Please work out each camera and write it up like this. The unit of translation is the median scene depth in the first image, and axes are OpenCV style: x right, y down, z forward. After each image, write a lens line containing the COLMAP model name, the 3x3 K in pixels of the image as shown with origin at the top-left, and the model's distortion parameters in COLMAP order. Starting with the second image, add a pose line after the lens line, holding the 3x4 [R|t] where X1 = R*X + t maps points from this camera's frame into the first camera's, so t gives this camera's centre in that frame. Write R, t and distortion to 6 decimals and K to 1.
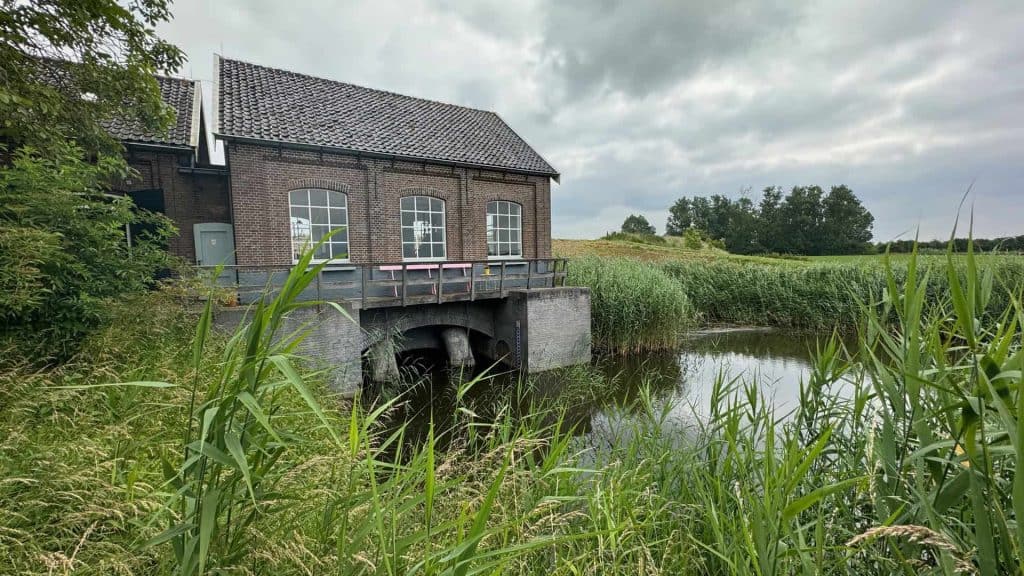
lens RADIAL K [[410.0, 0, 515.1], [0, 410.0, 286.4], [0, 0, 1]] dist [0.003318, 0.000273]
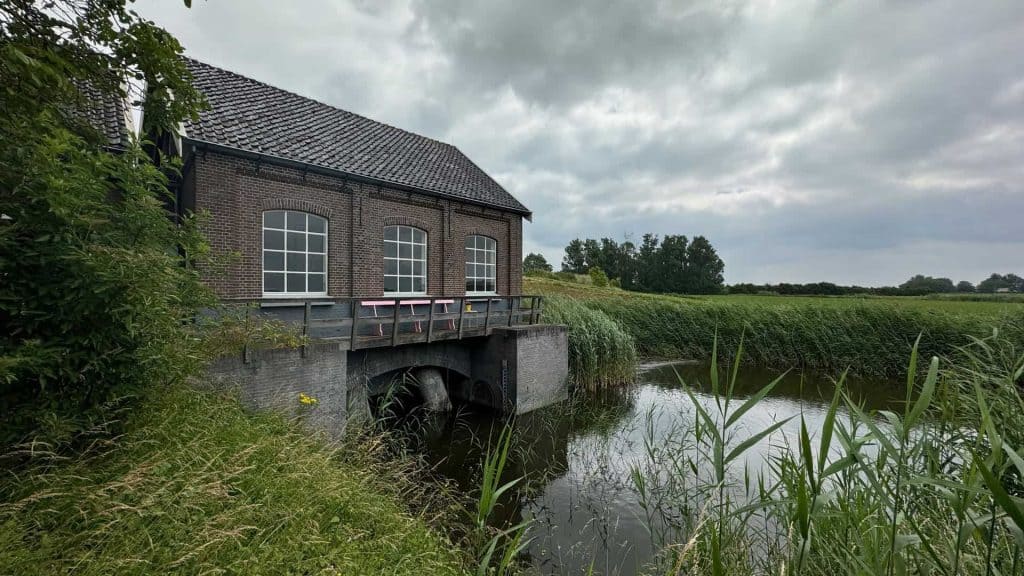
lens RADIAL K [[410.0, 0, 516.6], [0, 410.0, 285.0], [0, 0, 1]] dist [0.003318, 0.000273]
pose [[0.967572, 0.026728, 0.251179, -0.200103], [-0.005206, 0.996285, -0.085958, -0.007956], [-0.252544, 0.081863, 0.964116, 0.047398]]
